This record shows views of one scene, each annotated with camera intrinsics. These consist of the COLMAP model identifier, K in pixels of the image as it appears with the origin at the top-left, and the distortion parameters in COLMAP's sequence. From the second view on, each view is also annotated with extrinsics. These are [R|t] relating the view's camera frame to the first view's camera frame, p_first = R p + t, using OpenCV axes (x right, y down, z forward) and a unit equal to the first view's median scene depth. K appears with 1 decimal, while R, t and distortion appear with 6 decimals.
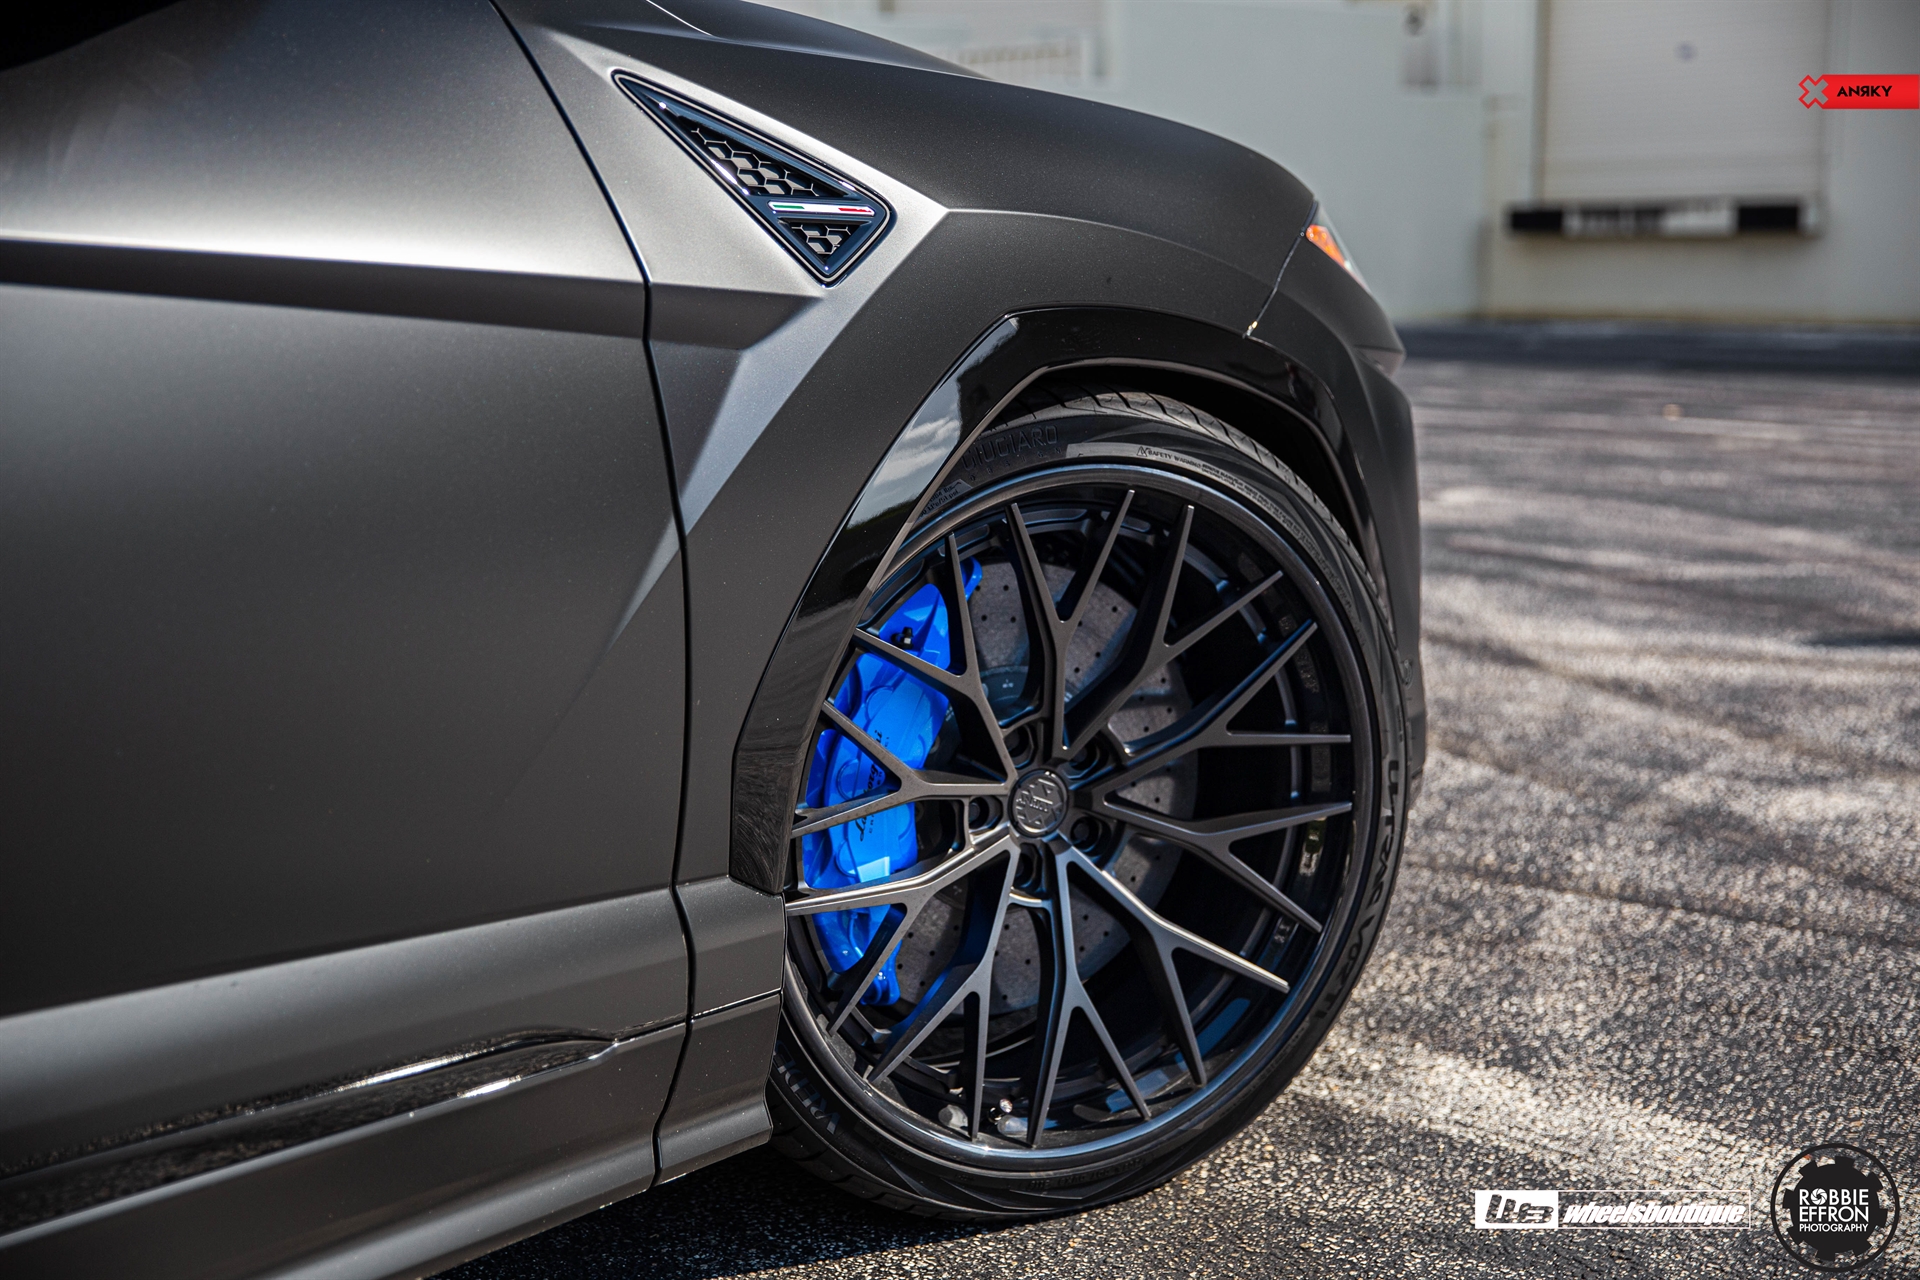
lens RADIAL K [[2766.3, 0, 960.0], [0, 2766.3, 640.0], [0, 0, 1]] dist [0.003174, 0.703586]
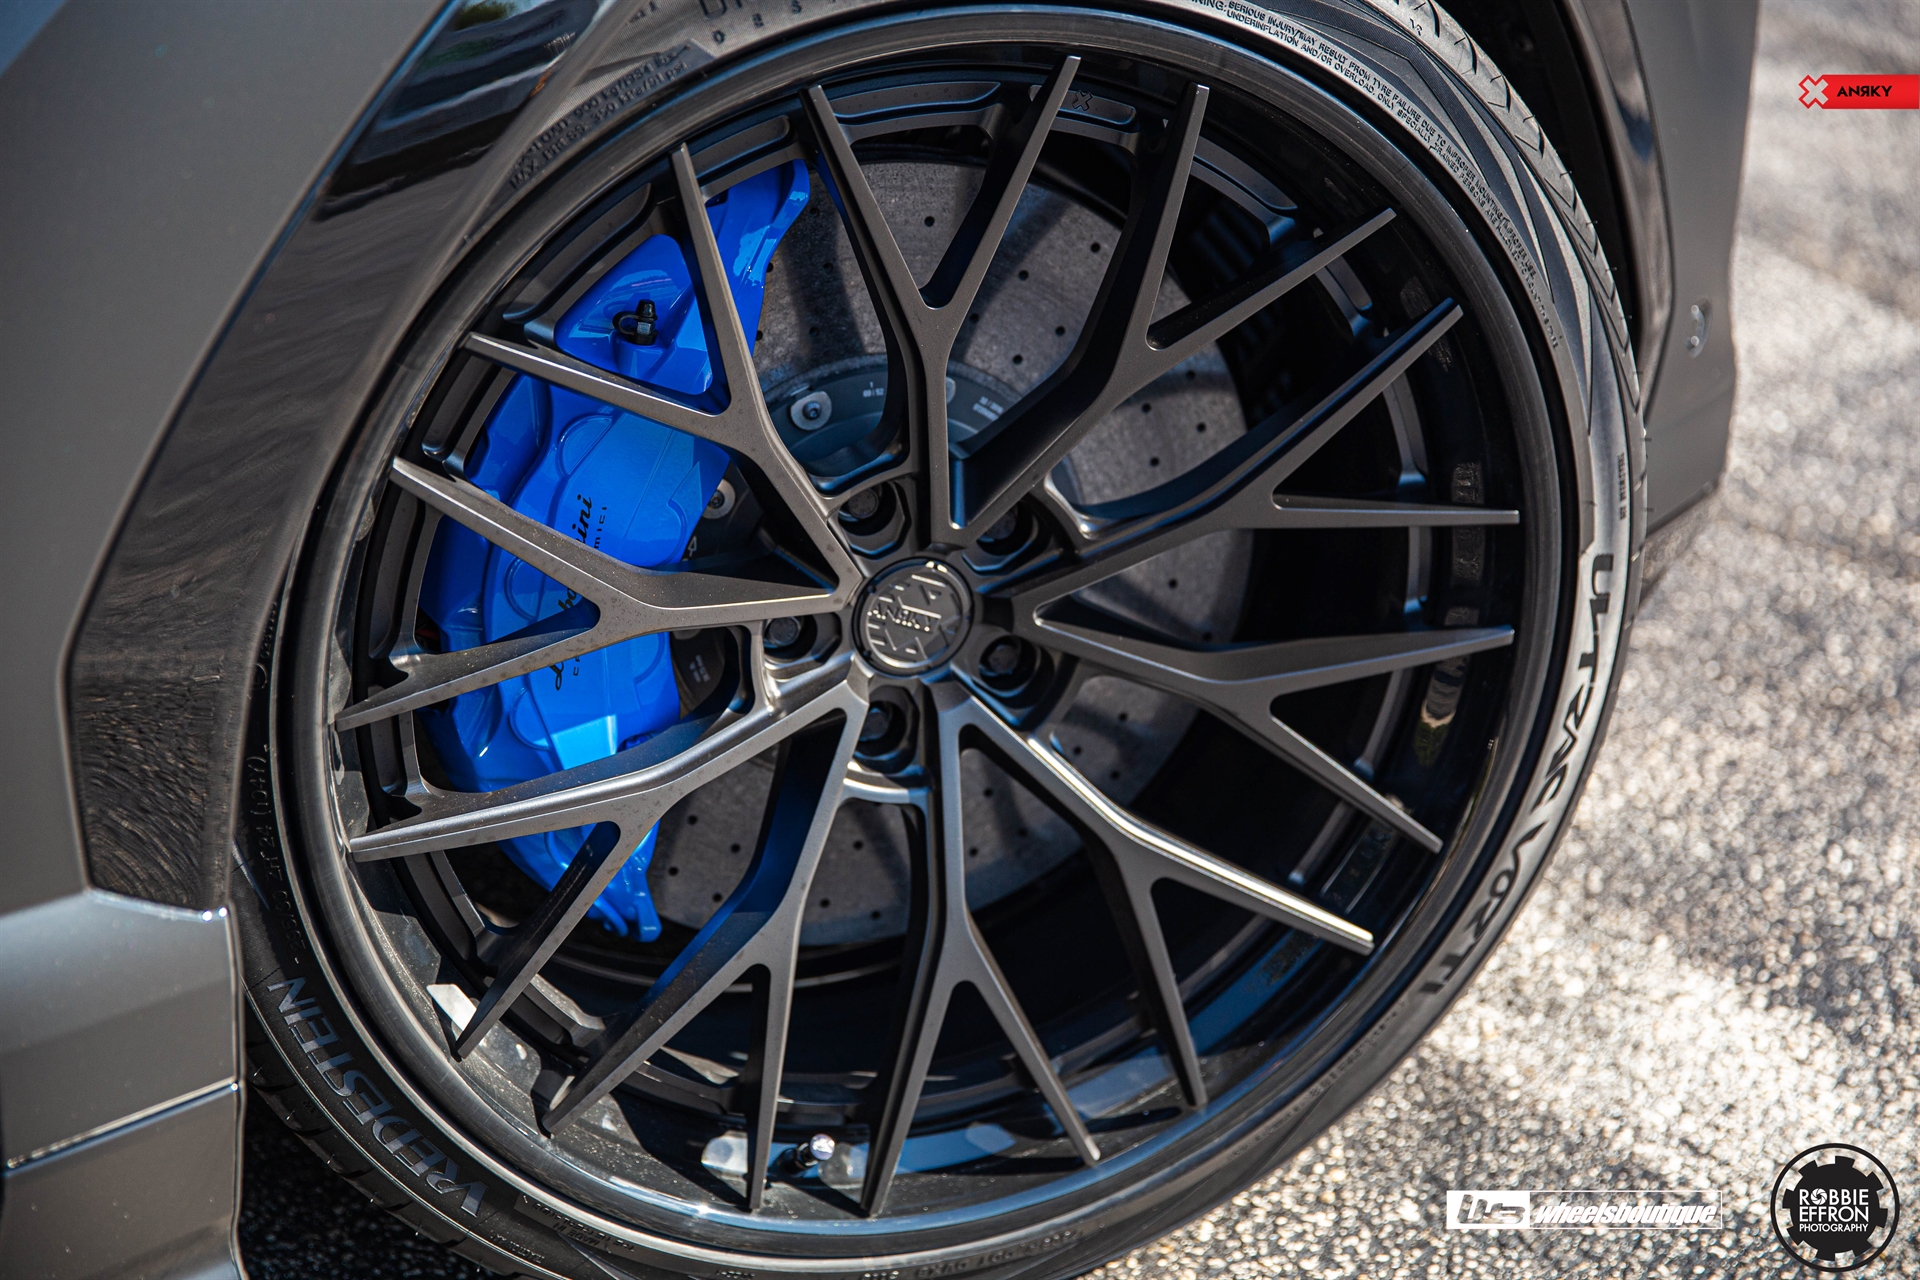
lens RADIAL K [[3012.7, 0, 959.7], [0, 3012.7, 680.0], [0, 0, 1]] dist [0.122179, 0.040189]
pose [[0.987487, 0.071609, -0.140505, 0.109662], [-0.034014, 0.966704, 0.253627, -0.072071], [0.153988, -0.245675, 0.957043, 0.386008]]
